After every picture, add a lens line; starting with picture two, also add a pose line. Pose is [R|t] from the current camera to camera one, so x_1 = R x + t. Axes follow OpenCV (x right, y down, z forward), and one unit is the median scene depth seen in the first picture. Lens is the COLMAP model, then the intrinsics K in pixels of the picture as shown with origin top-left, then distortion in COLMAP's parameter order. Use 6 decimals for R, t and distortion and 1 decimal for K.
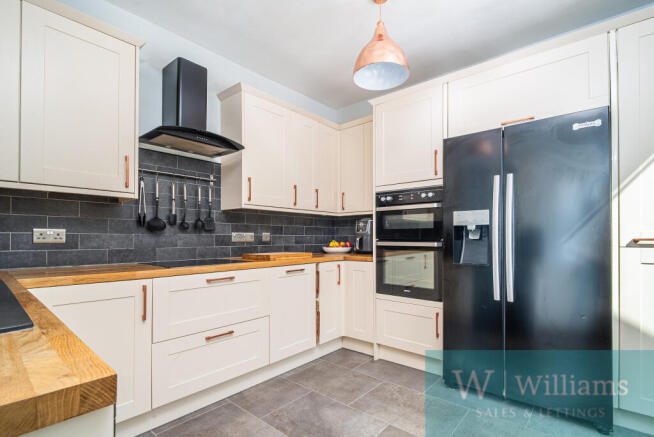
lens RADIAL K [[314.0, 0, 327.3], [0, 314.0, 240.3], [0, 0, 1]] dist [-0.000193, -0.000069]
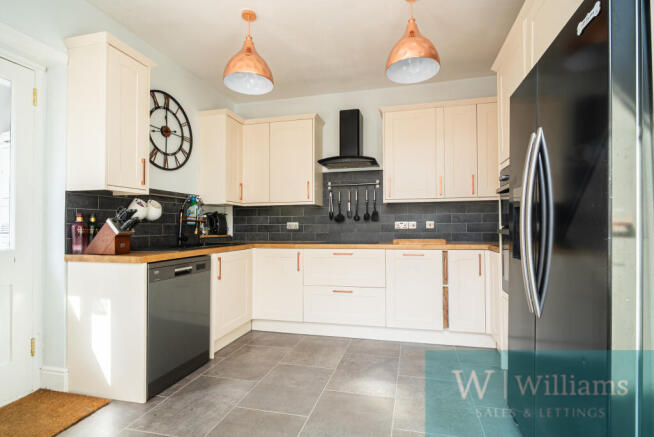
lens RADIAL K [[301.1, 0, 329.7], [0, 301.1, 227.0], [0, 0, 1]] dist [-0.000870, -0.000110]
pose [[0.456757, -0.006576, -0.889567, 0.742814], [-0.001994, 0.999963, -0.008416, 0.007966], [0.889589, 0.005618, 0.456727, 0.238960]]
